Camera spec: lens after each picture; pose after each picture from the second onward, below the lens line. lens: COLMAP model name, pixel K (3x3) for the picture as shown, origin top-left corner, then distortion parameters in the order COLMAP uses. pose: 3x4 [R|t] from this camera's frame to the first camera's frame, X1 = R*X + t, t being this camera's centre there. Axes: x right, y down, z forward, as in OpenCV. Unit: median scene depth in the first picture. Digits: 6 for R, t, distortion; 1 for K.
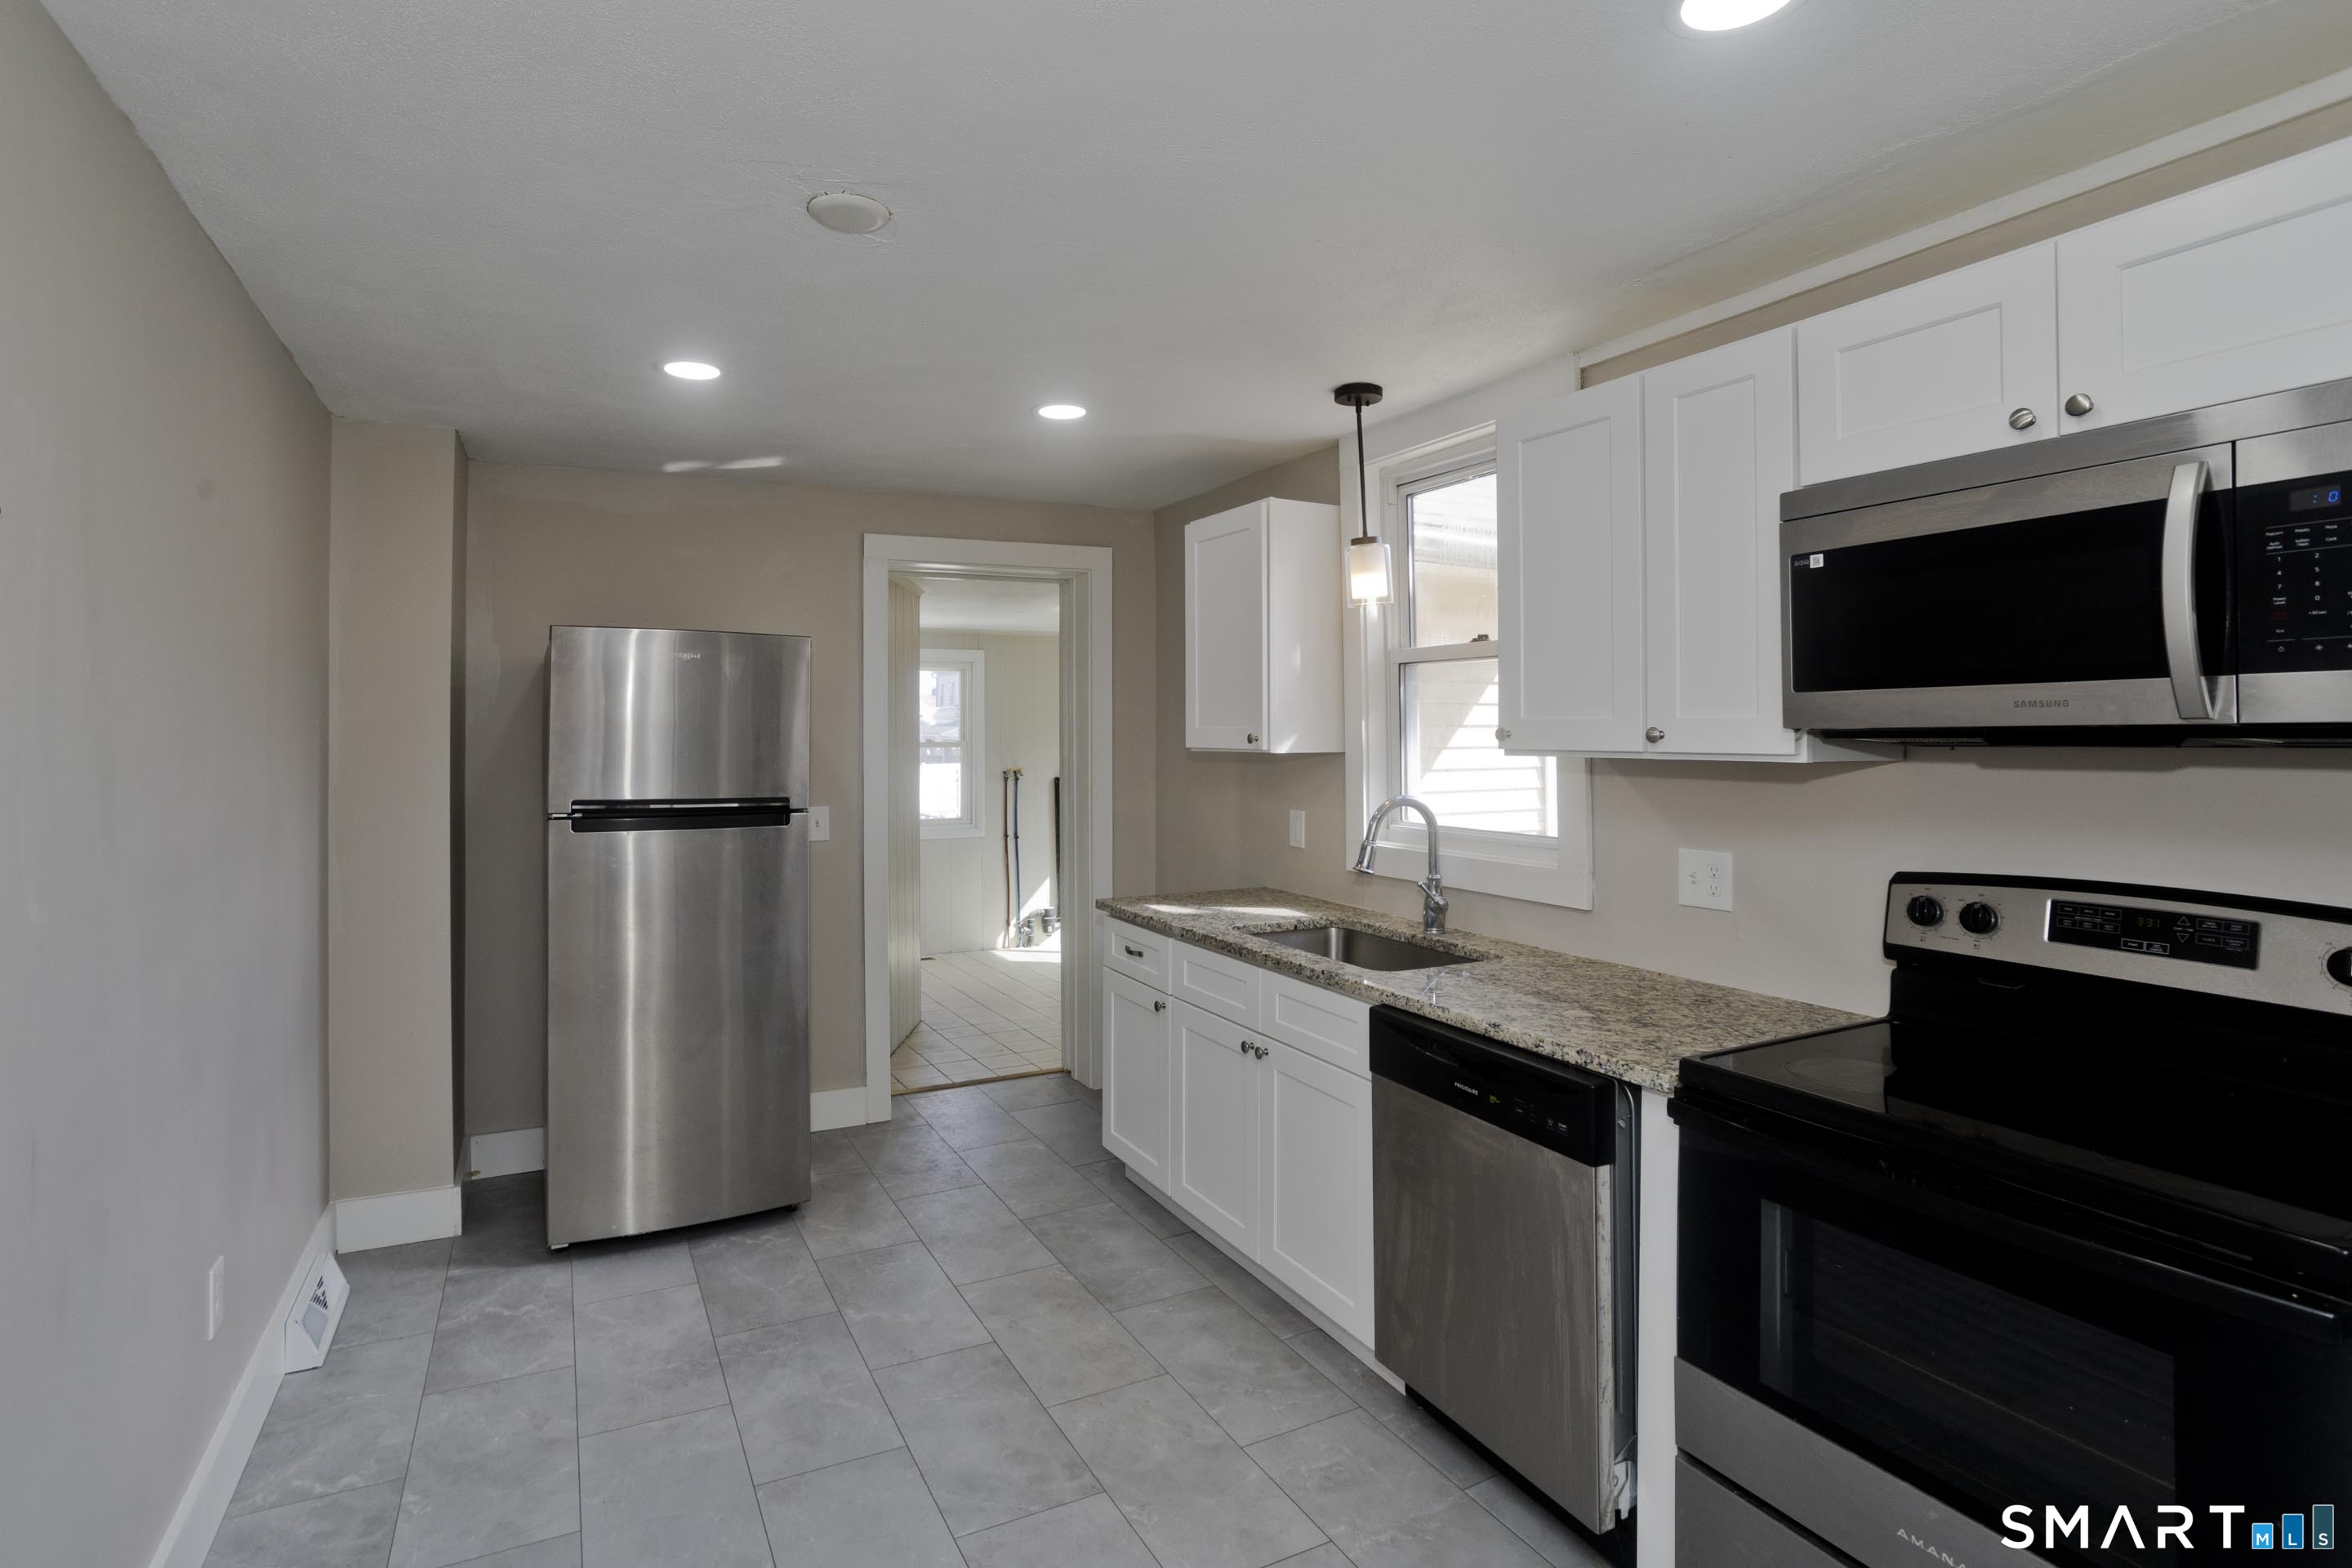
lens RADIAL K [[1182.0, 0, 1171.3], [0, 1182.0, 737.8], [0, 0, 1]] dist [-0.028747, -0.000031]
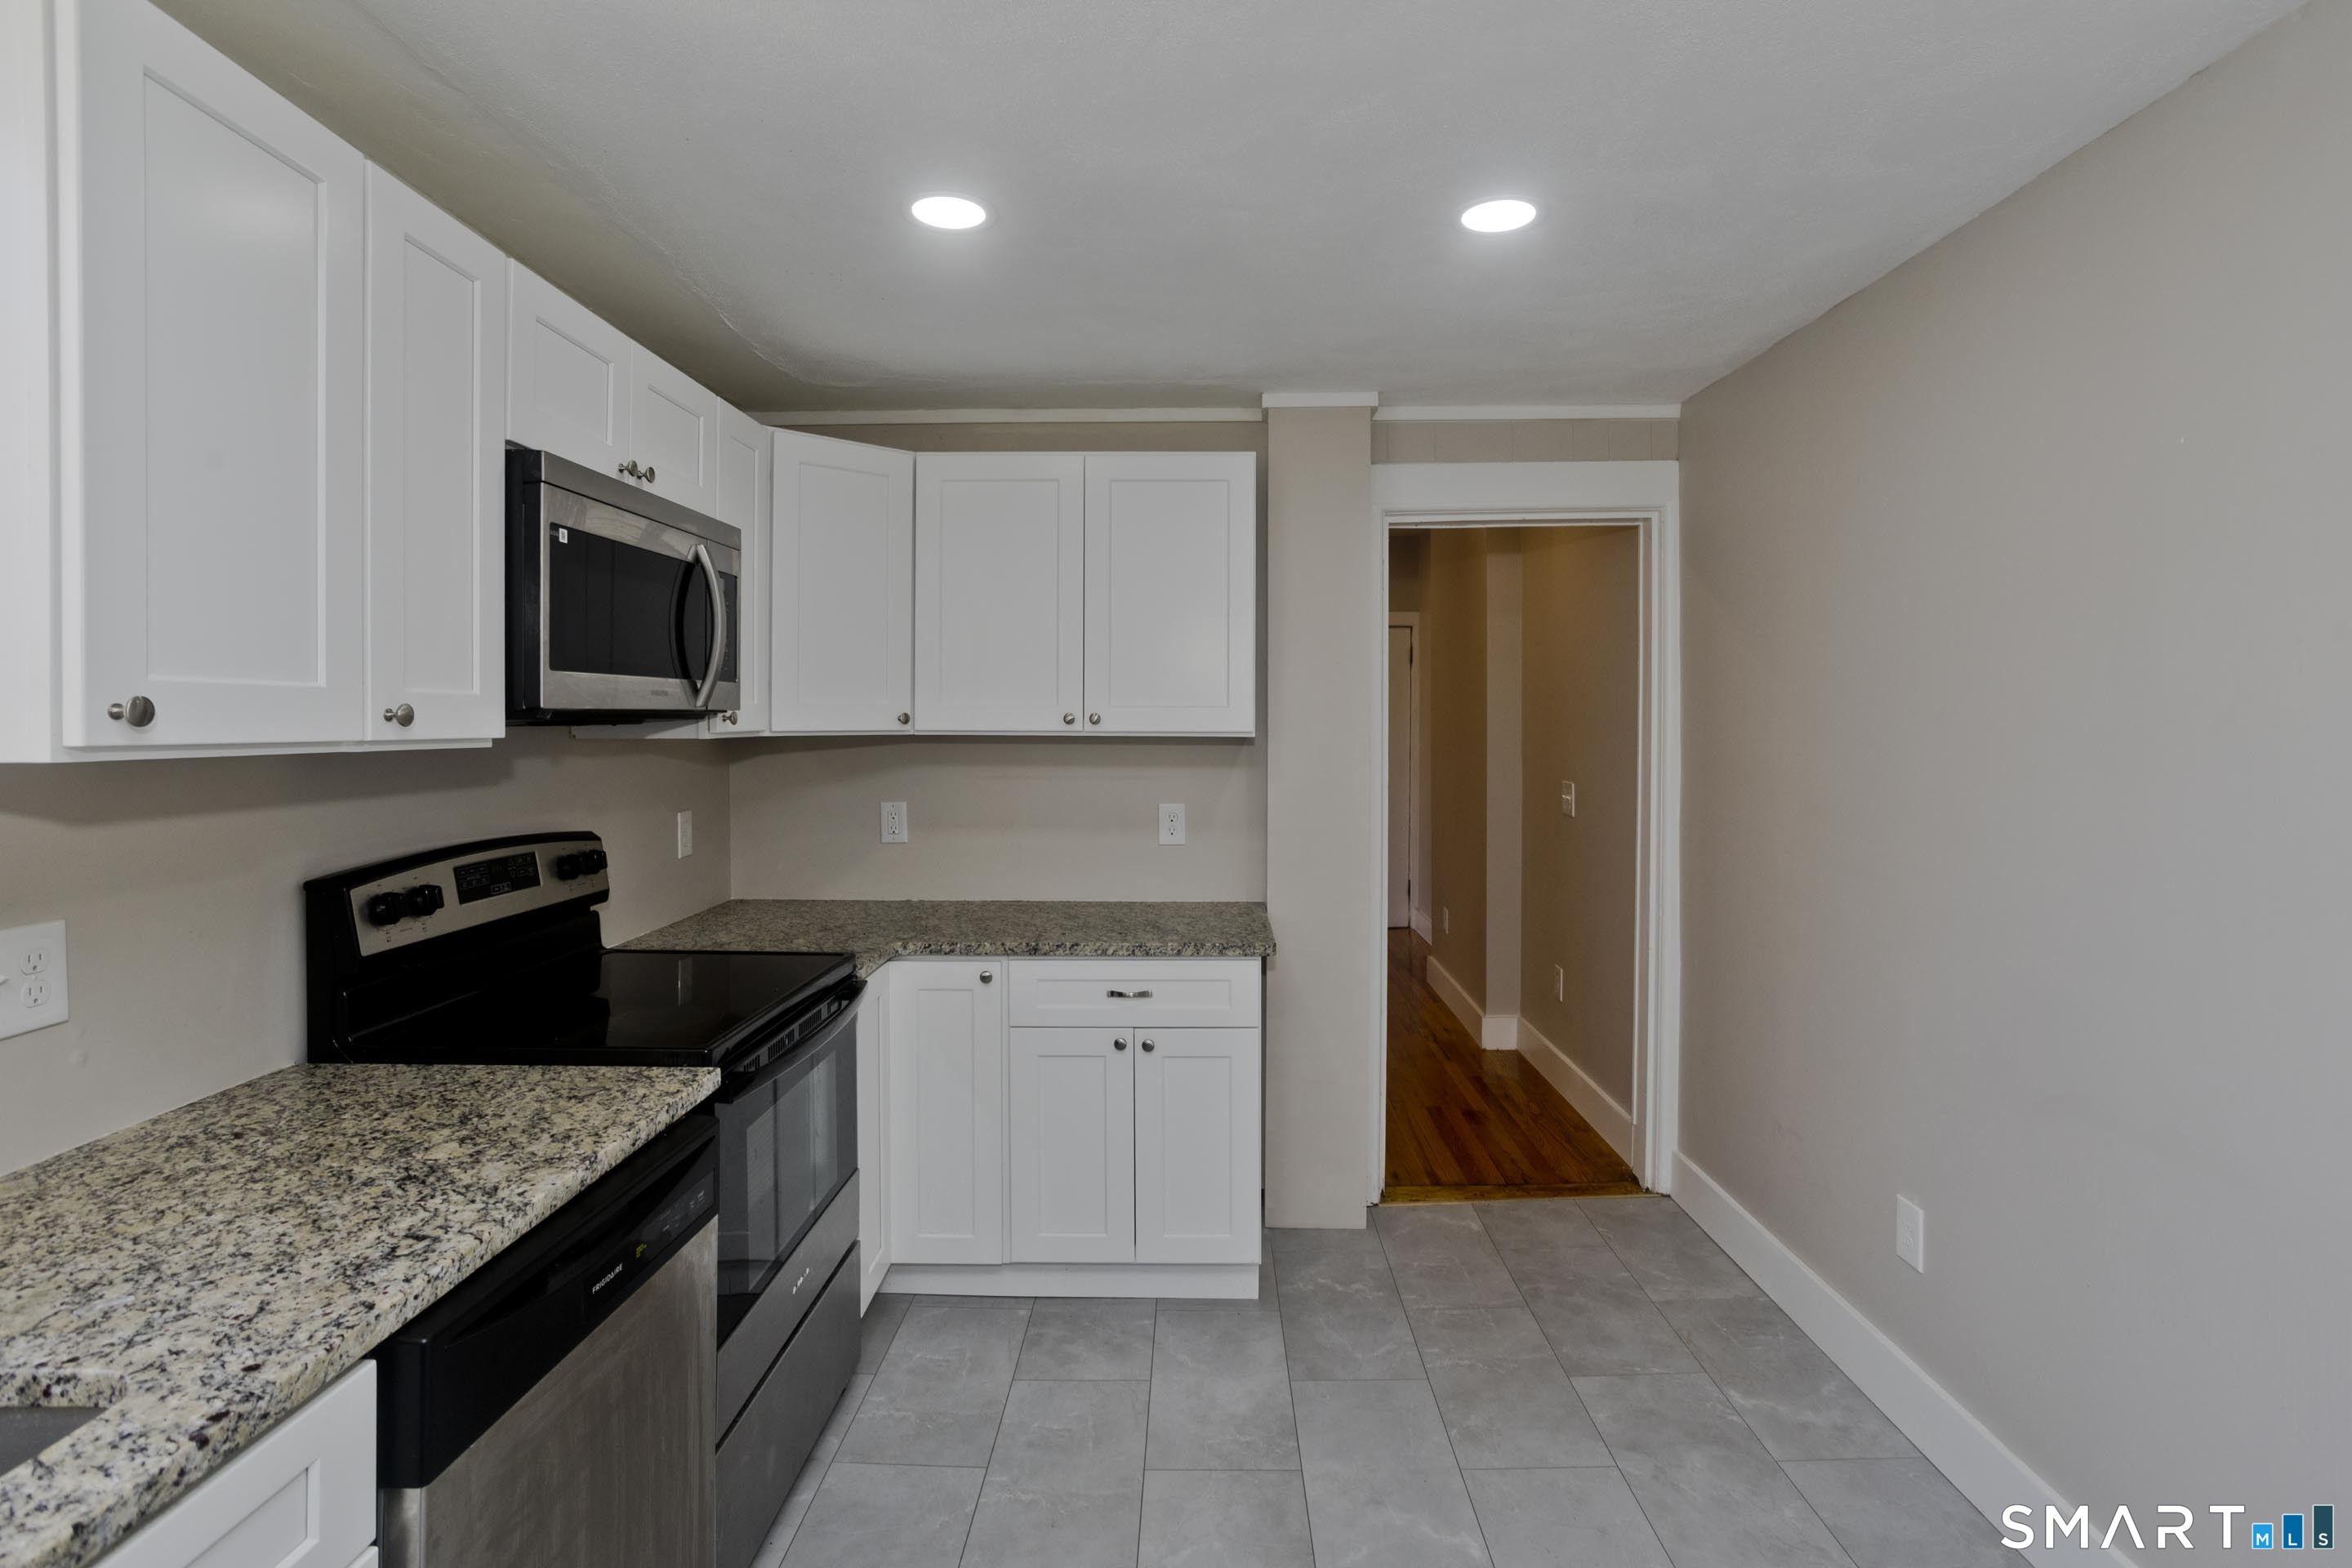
lens RADIAL K [[1154.7, 0, 1170.8], [0, 1154.7, 725.7], [0, 0, 1]] dist [-0.054329, 0.033890]
pose [[-0.877244, -0.001537, 0.480043, -0.310984], [0.002284, 0.999970, 0.007376, 0.000226], [-0.480040, 0.007568, -0.877214, 1.458520]]
